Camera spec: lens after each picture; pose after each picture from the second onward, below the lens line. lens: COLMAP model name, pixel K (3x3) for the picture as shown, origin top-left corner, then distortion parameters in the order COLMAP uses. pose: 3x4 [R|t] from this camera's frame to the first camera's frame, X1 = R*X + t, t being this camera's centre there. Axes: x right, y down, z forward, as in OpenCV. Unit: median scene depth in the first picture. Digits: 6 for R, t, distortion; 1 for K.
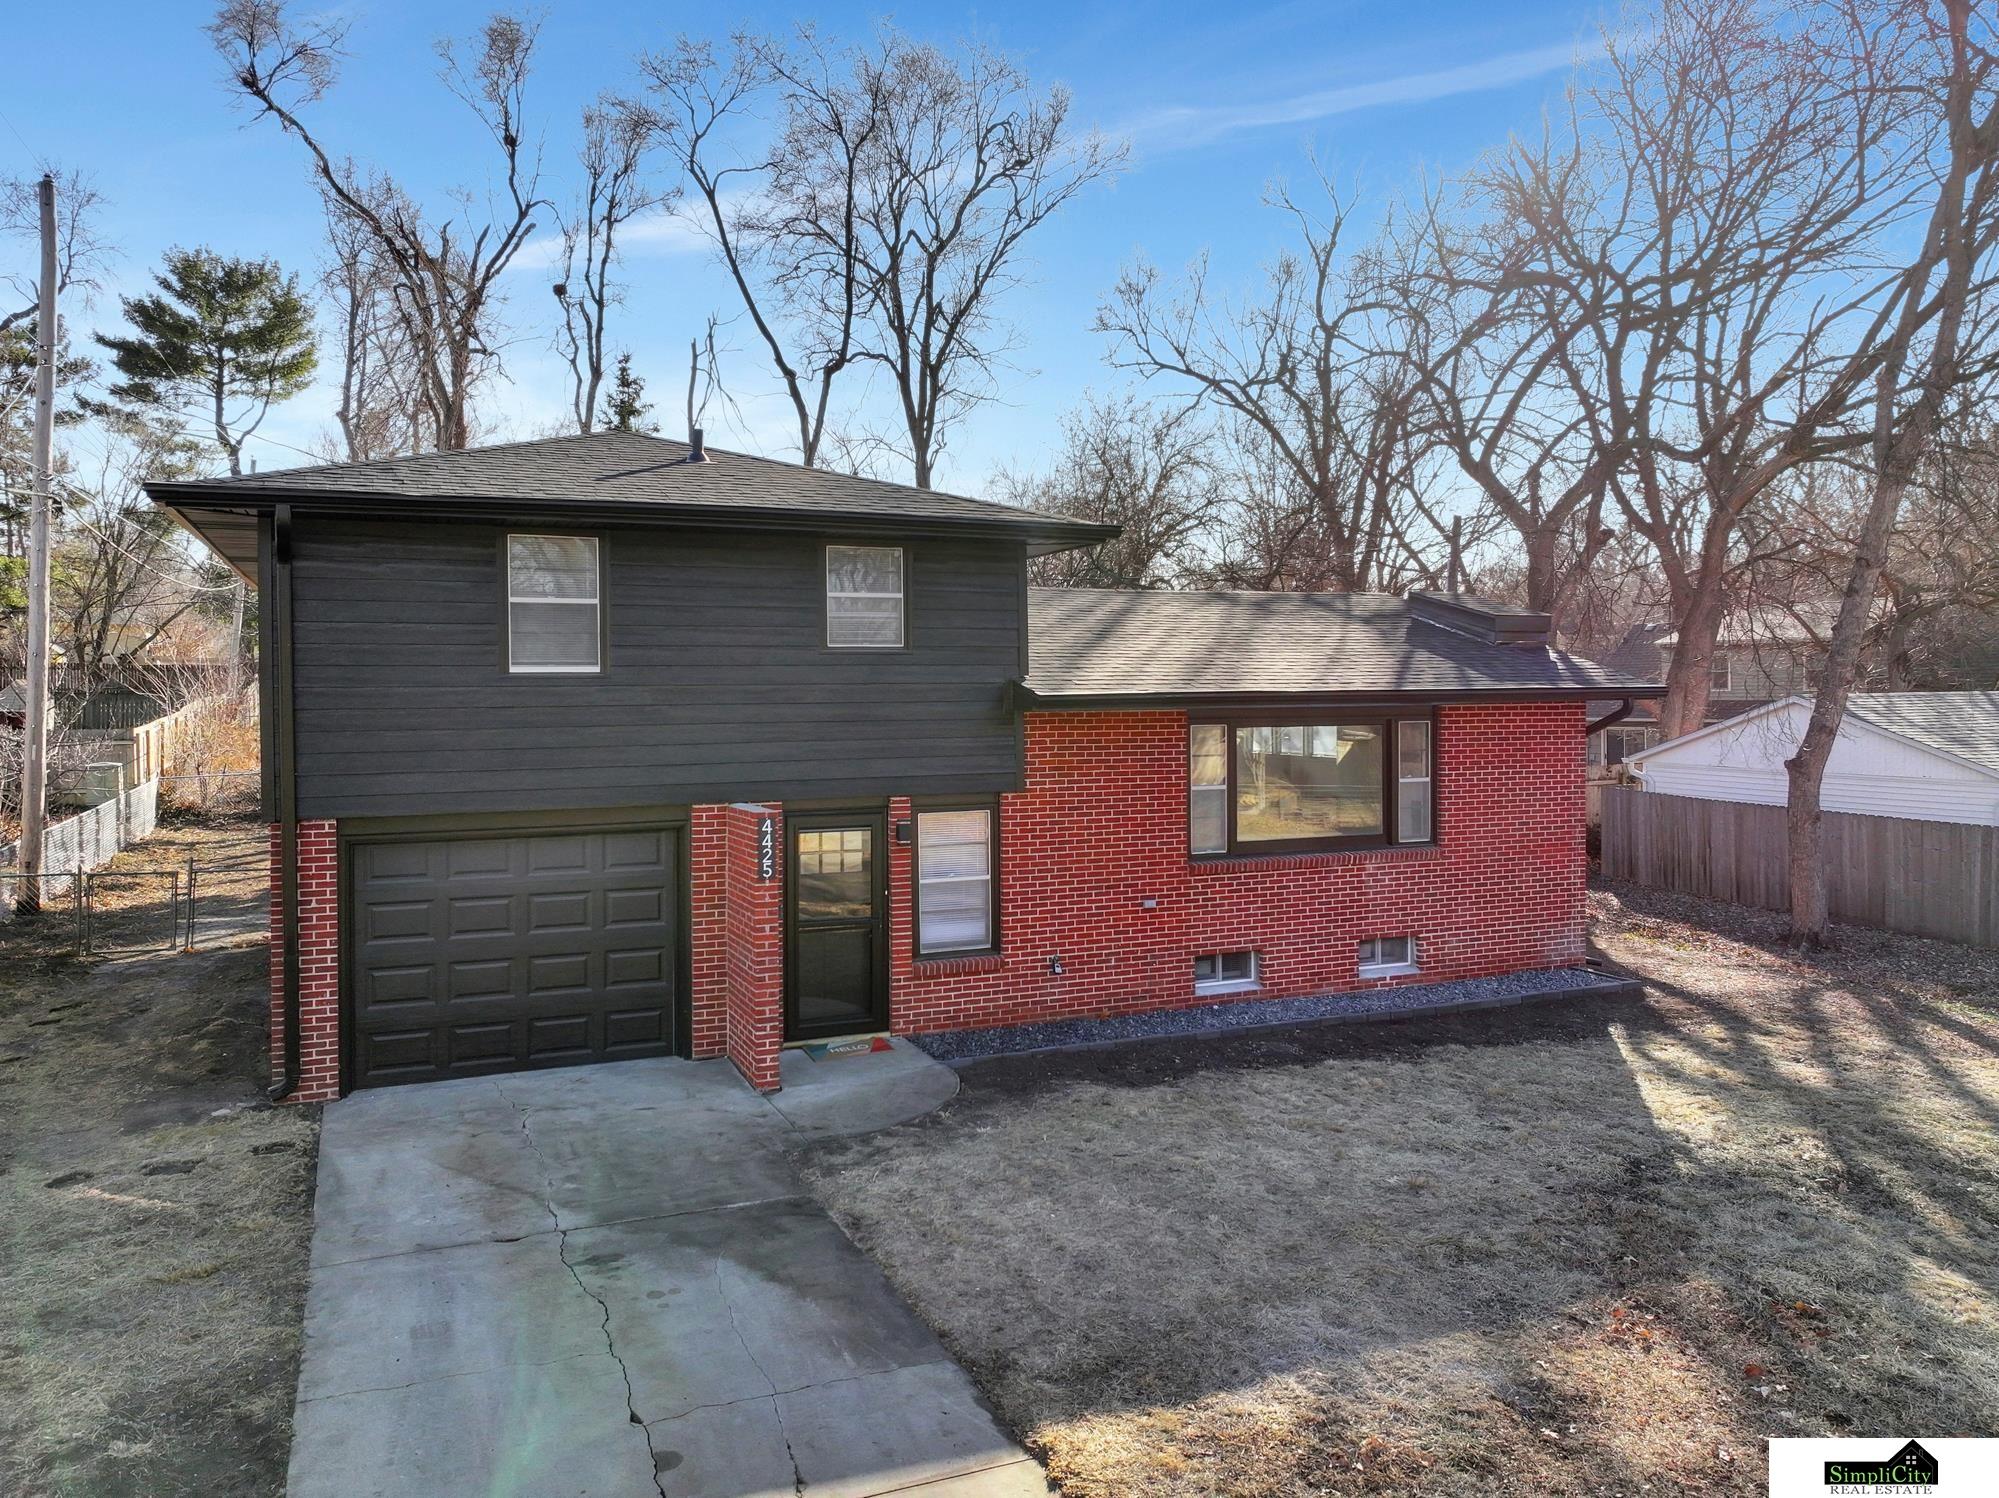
lens RADIAL K [[1427.5, 0, 999.5], [0, 1427.5, 749.0], [0, 0, 1]] dist [0.004557, 0.006546]
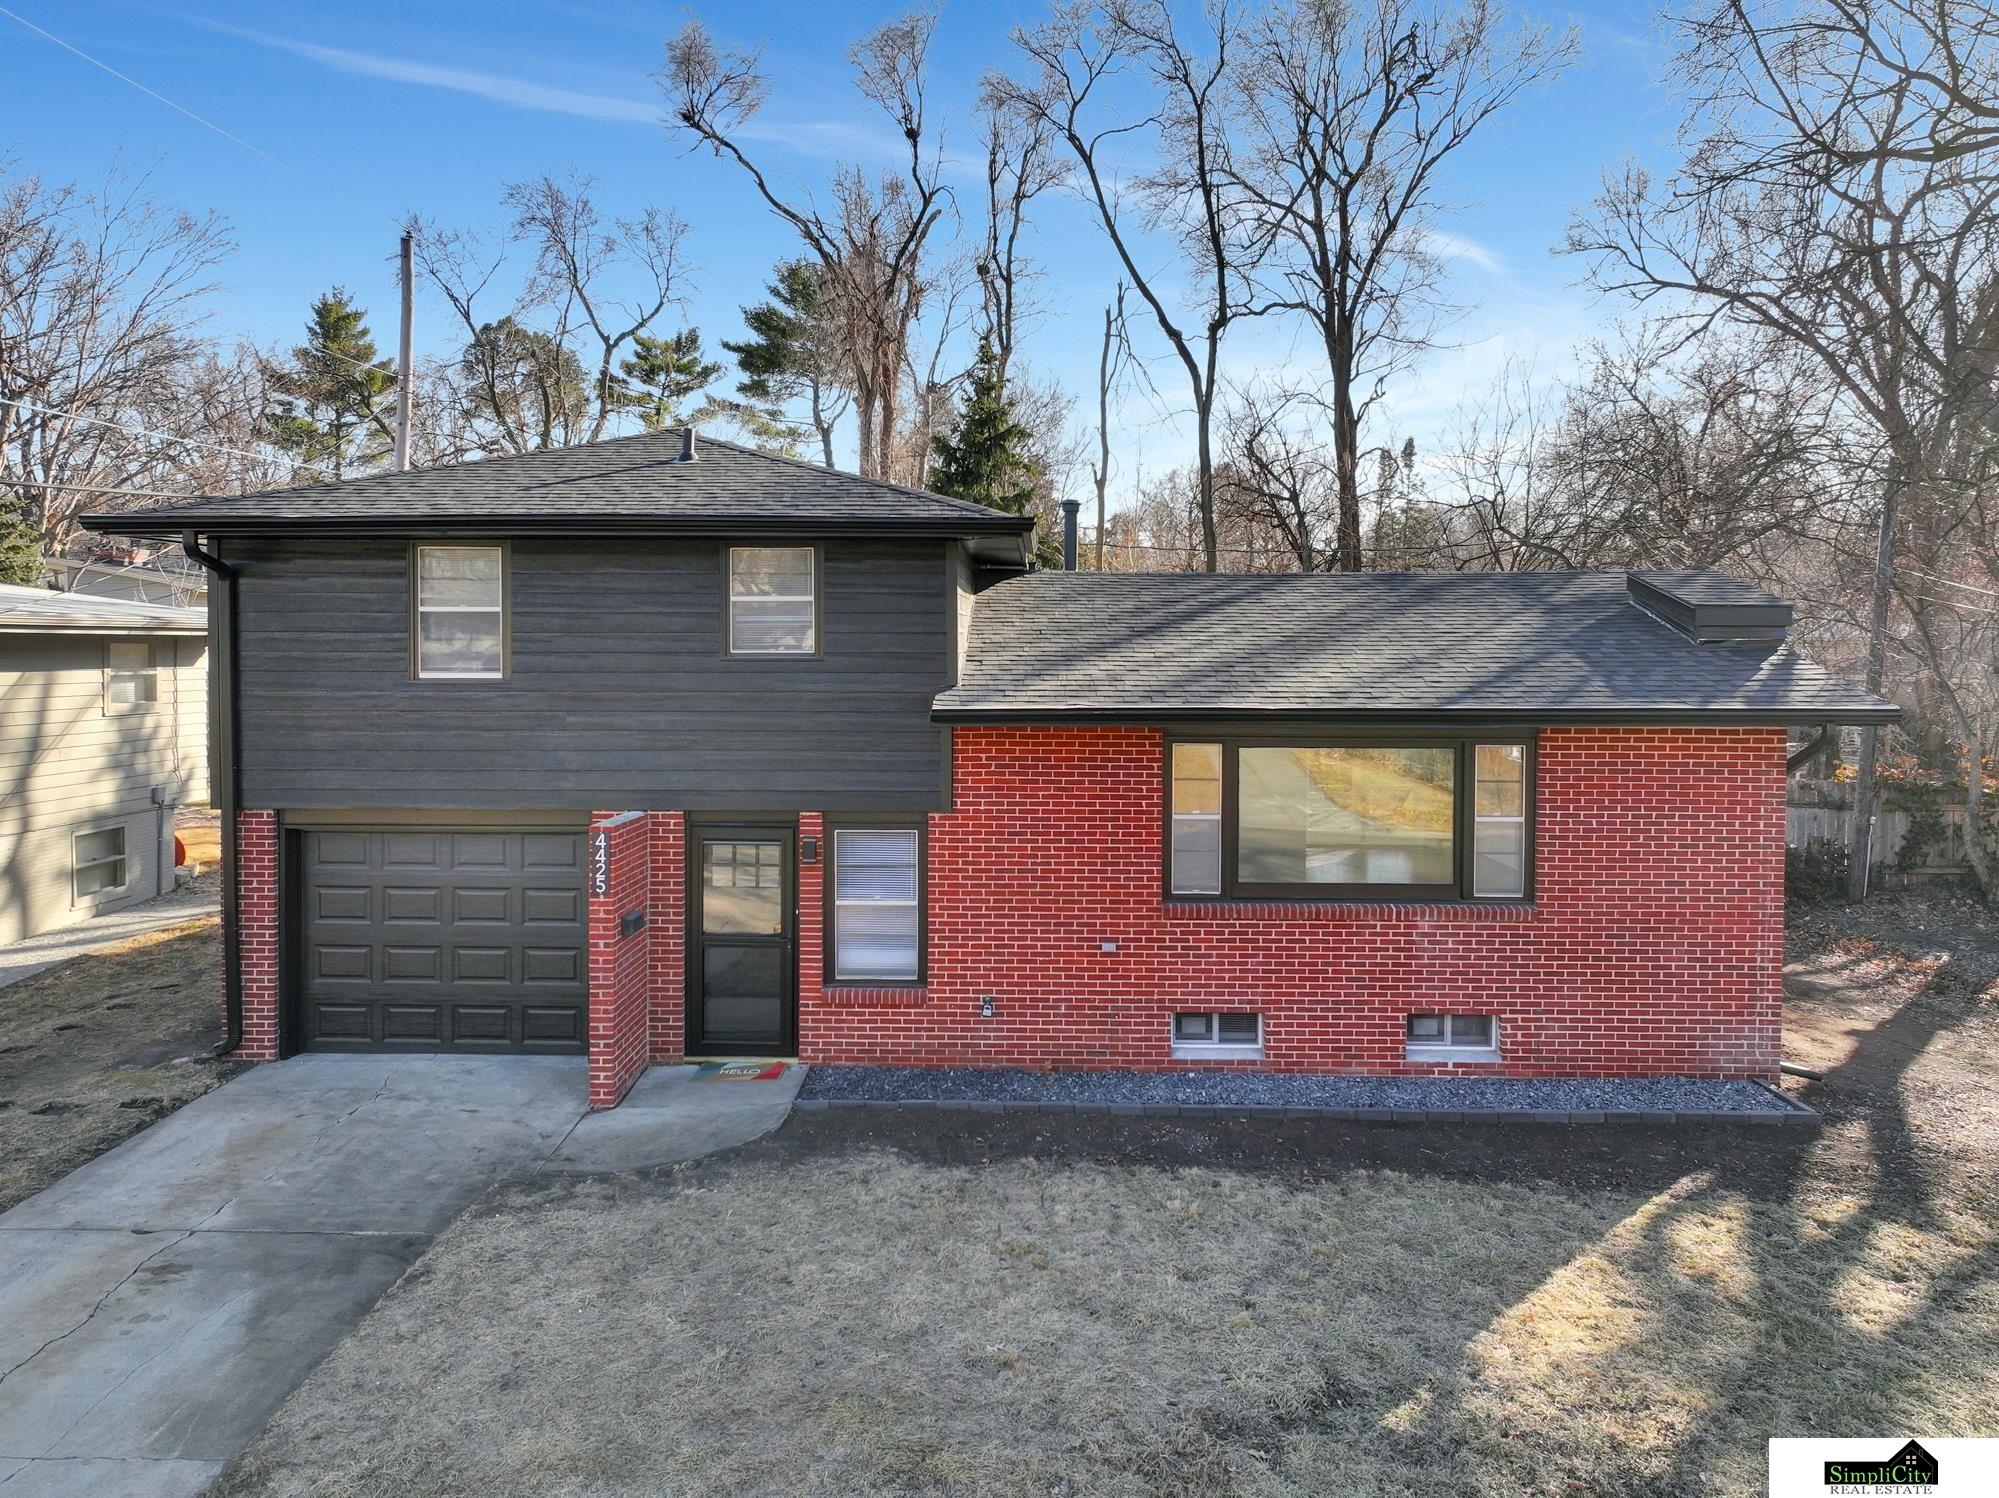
lens RADIAL K [[1424.7, 0, 1002.5], [0, 1424.7, 722.8], [0, 0, 1]] dist [0.001619, 0.007694]
pose [[0.907053, 0.033237, -0.419703, 0.439038], [-0.026611, 0.999412, 0.021634, -0.049030], [0.420175, -0.008454, 0.907404, 0.201611]]
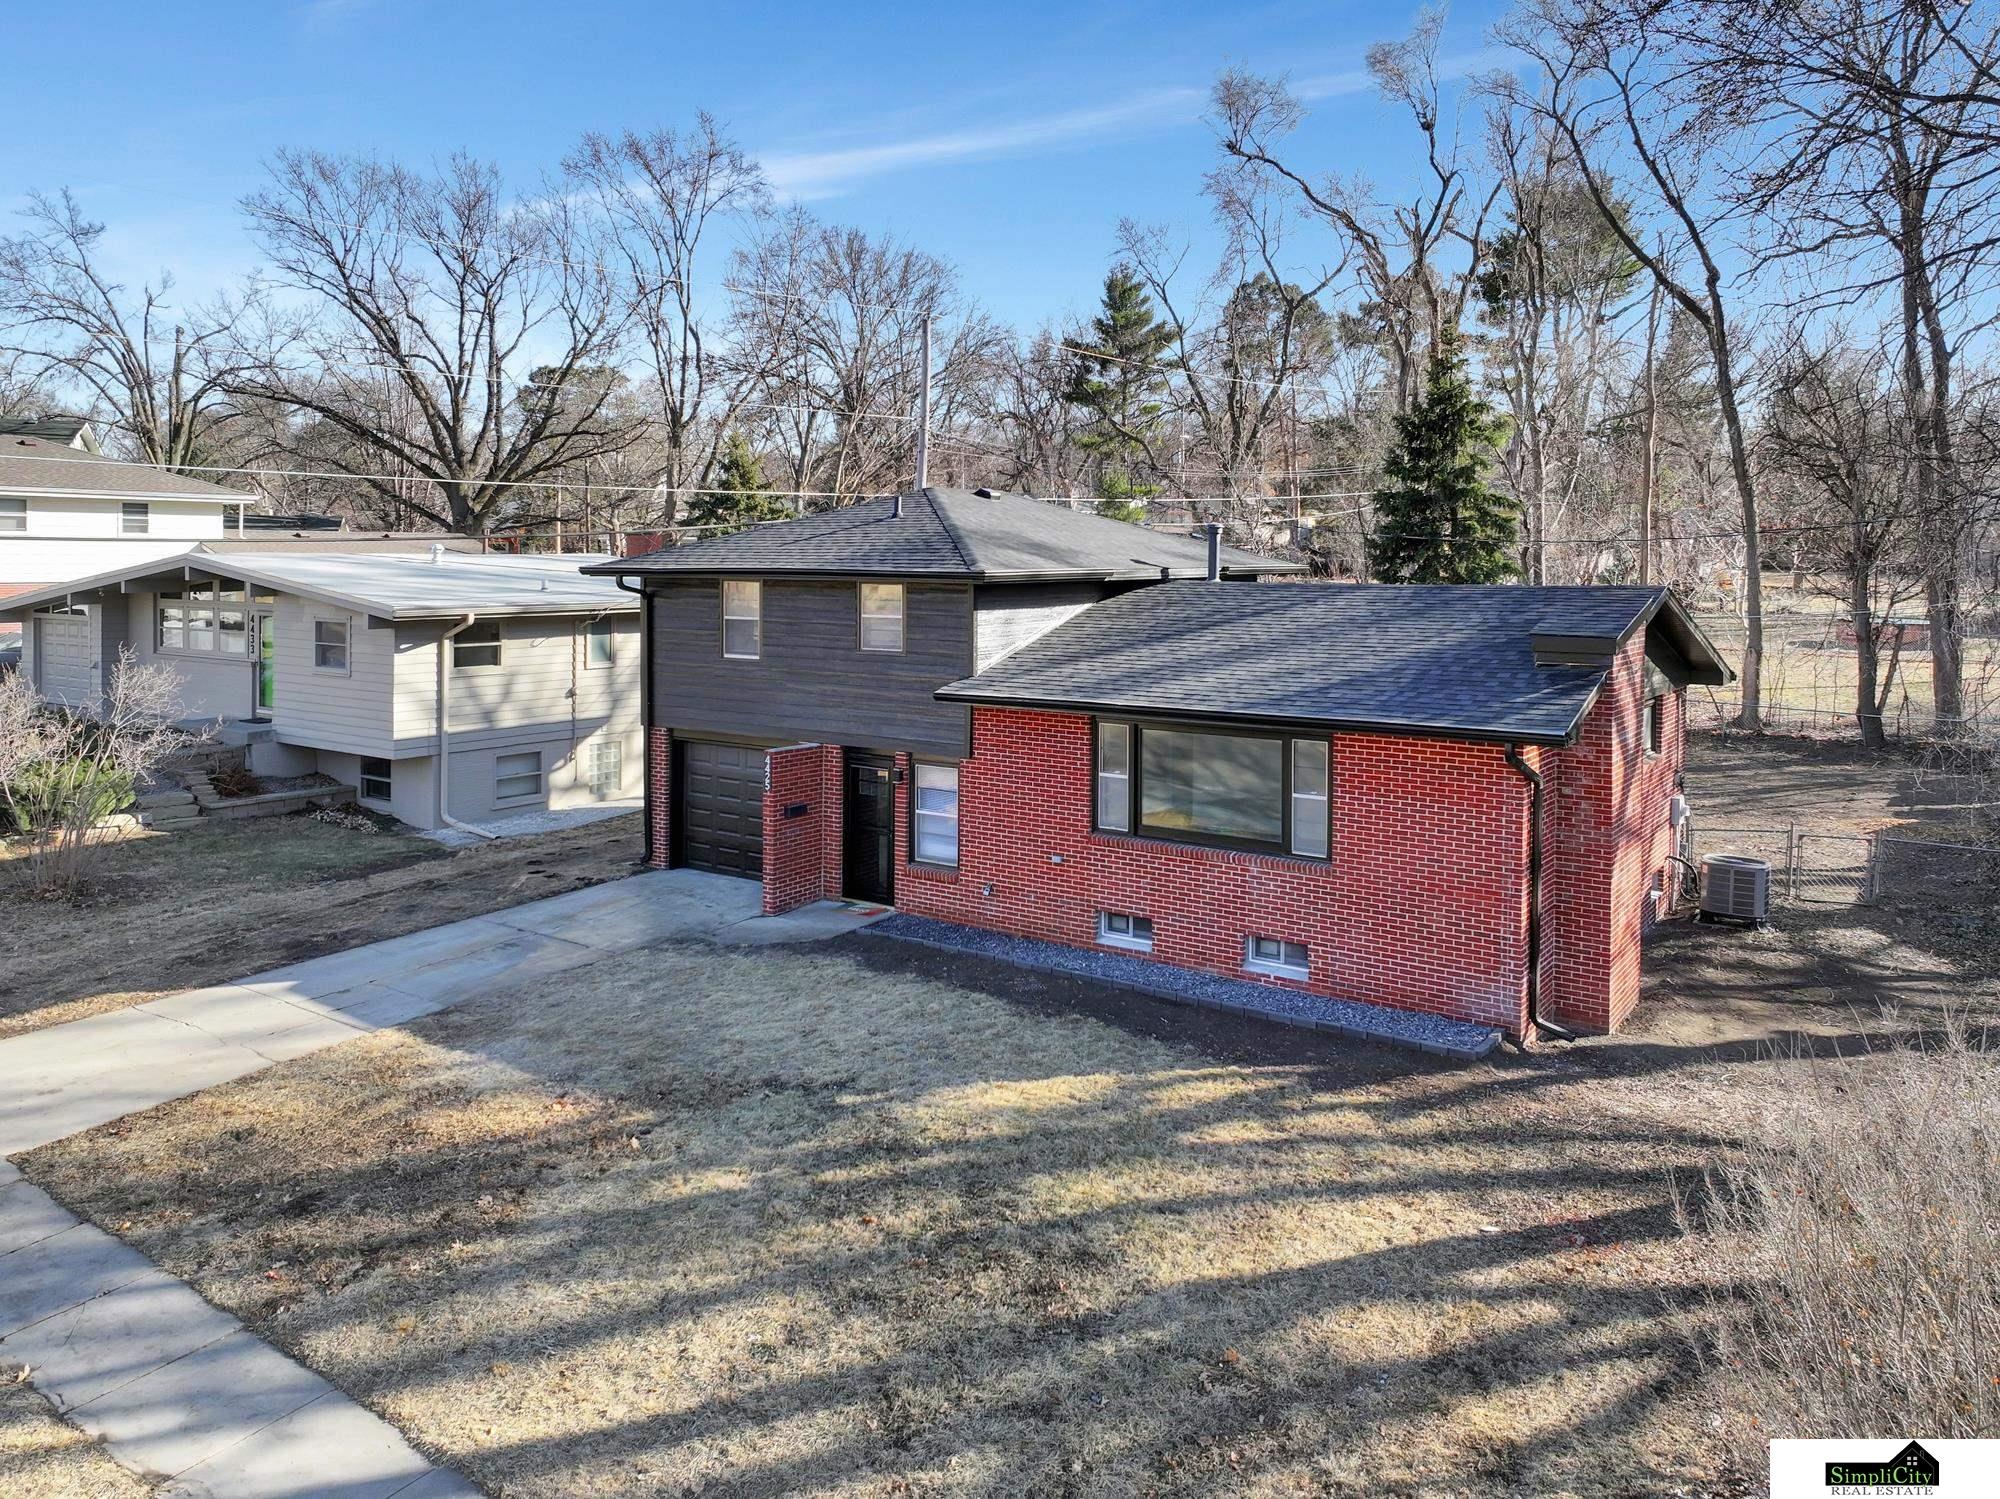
lens RADIAL K [[1454.6, 0, 986.3], [0, 1454.6, 645.7], [0, 0, 1]] dist [0.027529, 0.000054]
pose [[0.511475, 0.062813, -0.856999, 1.272546], [-0.040102, 0.997983, 0.049212, -0.155624], [0.858362, 0.009197, 0.512962, 0.298370]]
